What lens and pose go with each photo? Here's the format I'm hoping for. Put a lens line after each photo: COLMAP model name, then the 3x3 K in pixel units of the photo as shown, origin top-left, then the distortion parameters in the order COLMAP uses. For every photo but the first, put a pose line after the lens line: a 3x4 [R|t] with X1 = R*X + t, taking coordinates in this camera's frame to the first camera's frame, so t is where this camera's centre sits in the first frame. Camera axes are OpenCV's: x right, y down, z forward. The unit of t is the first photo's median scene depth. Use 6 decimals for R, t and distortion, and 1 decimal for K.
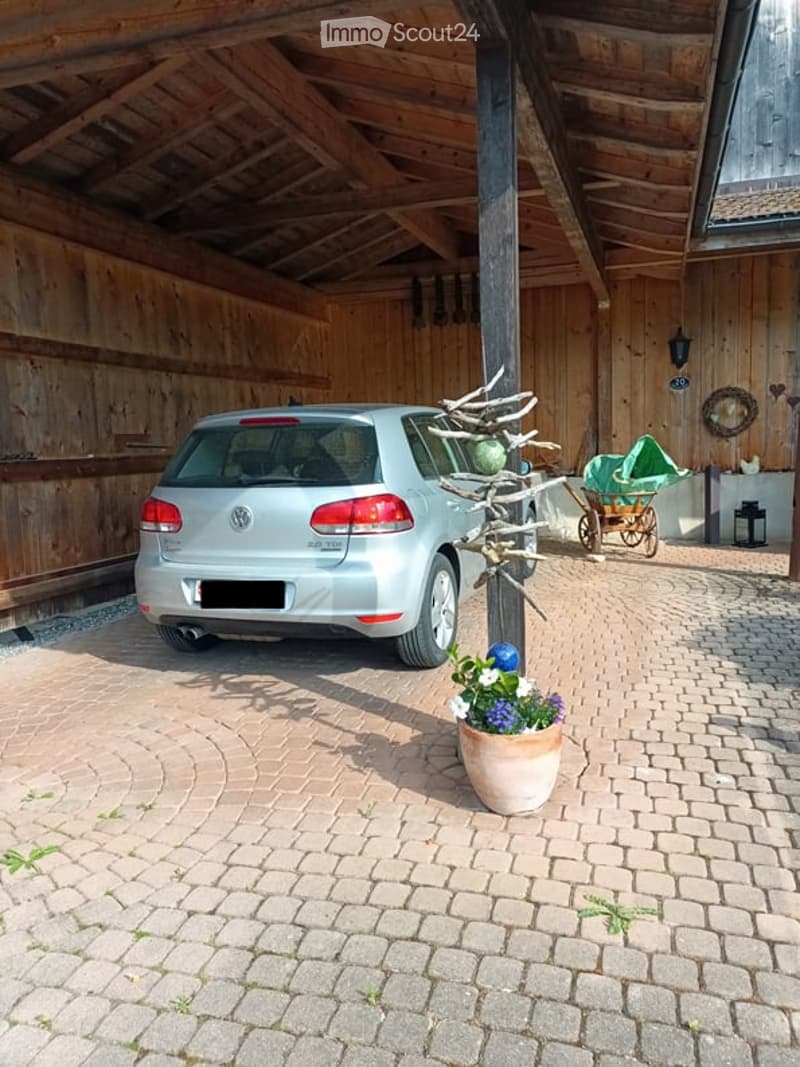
lens RADIAL K [[804.1, 0, 399.7], [0, 804.1, 536.2], [0, 0, 1]] dist [0.029660, -0.004199]
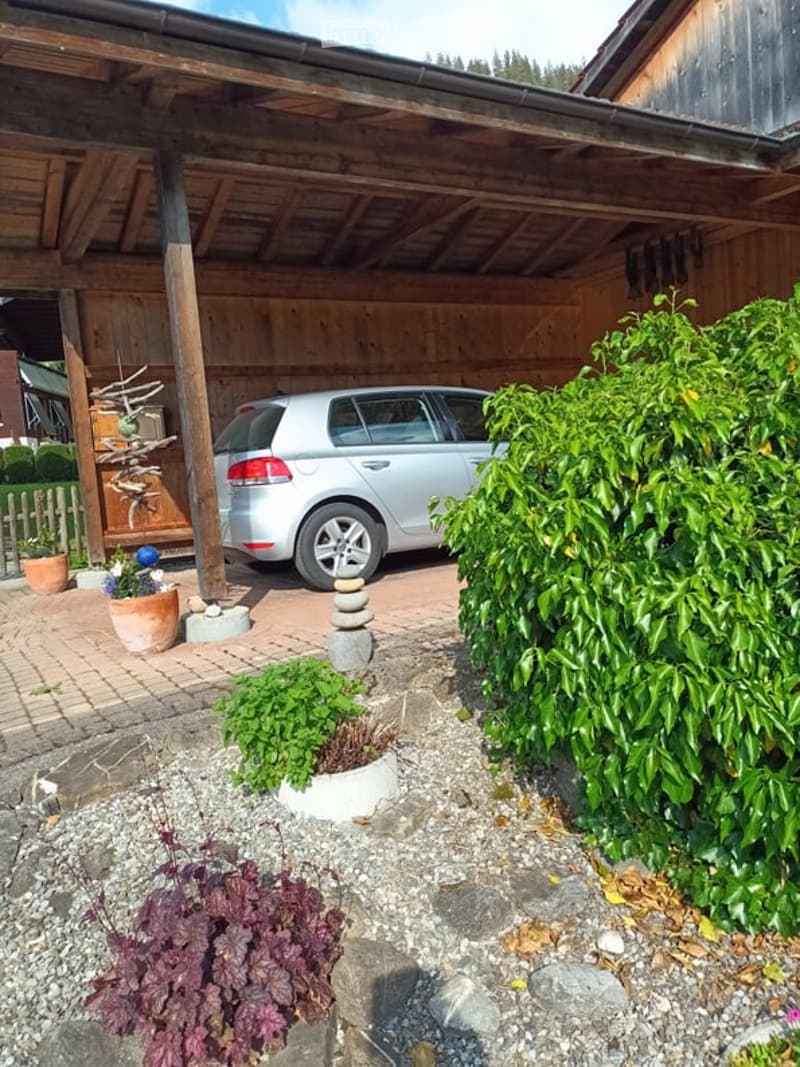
lens RADIAL K [[804.1, 0, 397.5], [0, 804.1, 530.3], [0, 0, 1]] dist [0.029660, -0.004199]
pose [[0.753341, 0.018944, -0.657357, 0.816478], [-0.015554, 0.999819, 0.010987, 0.042749], [0.657446, 0.001947, 0.753499, 0.079520]]
